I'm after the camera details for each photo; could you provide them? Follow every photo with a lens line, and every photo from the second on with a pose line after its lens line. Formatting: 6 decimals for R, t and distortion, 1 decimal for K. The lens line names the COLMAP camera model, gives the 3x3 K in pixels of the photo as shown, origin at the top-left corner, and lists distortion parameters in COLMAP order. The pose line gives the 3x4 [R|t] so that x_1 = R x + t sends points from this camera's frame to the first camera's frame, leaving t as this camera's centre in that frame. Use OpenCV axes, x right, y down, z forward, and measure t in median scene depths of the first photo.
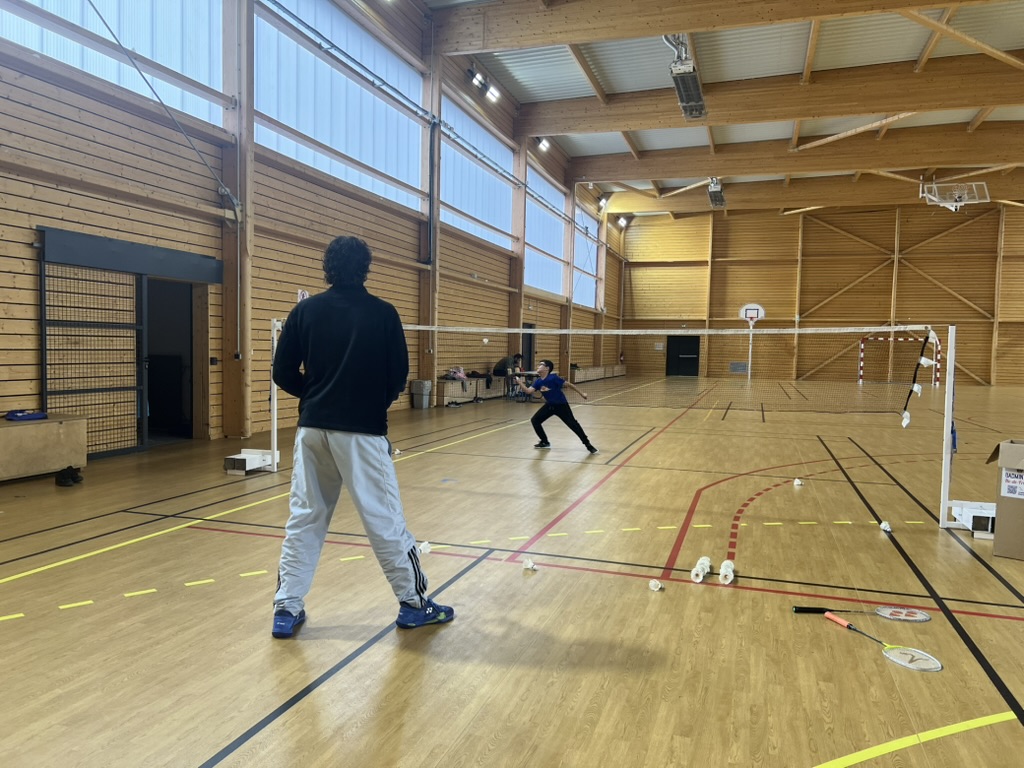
lens RADIAL K [[771.6, 0, 518.2], [0, 771.6, 393.8], [0, 0, 1]] dist [0.050167, -0.060152]
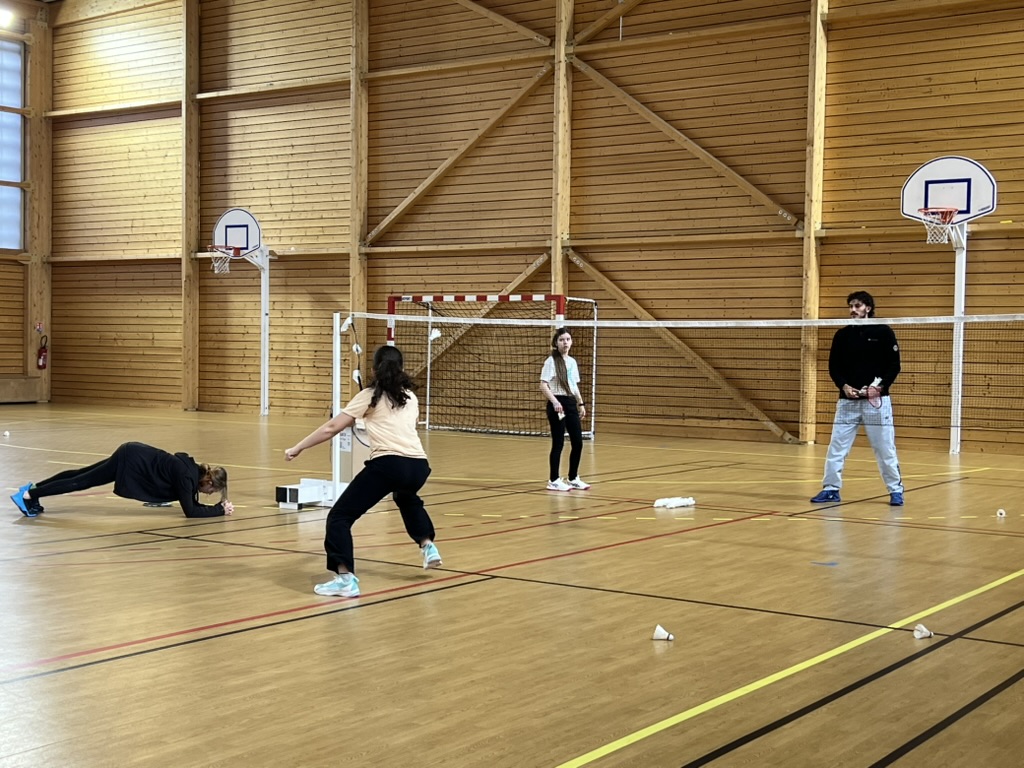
lens RADIAL K [[1419.1, 0, 512.9], [0, 1419.1, 398.9], [0, 0, 1]] dist [0.081902, 0.000000]
pose [[0.958542, 0.002415, -0.284941, 1.434124], [-0.008244, 0.999781, -0.019258, -0.035406], [0.284832, 0.020809, 0.958351, 0.916078]]
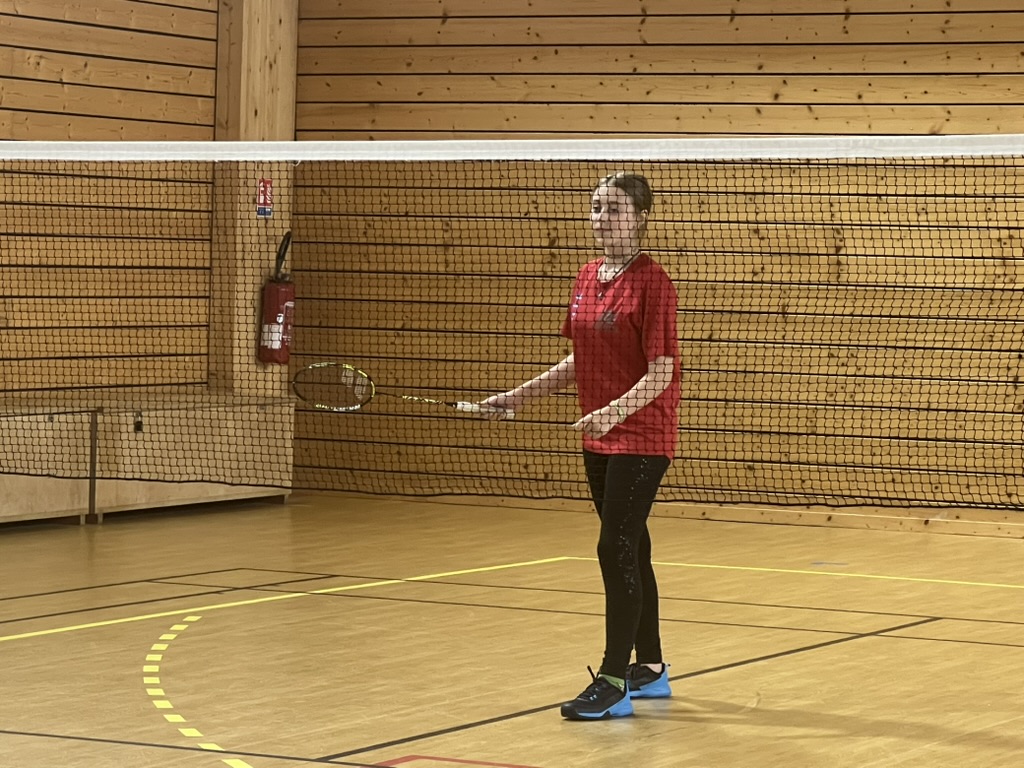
lens RADIAL K [[3674.3, 0, 513.1], [0, 3674.3, 383.5], [0, 0, 1]] dist [-0.165437, 0.000000]
pose [[0.990135, 0.006244, -0.139977, 0.577459], [-0.008932, 0.999787, -0.018587, -0.076567], [0.139831, 0.019654, 0.989980, 1.336867]]
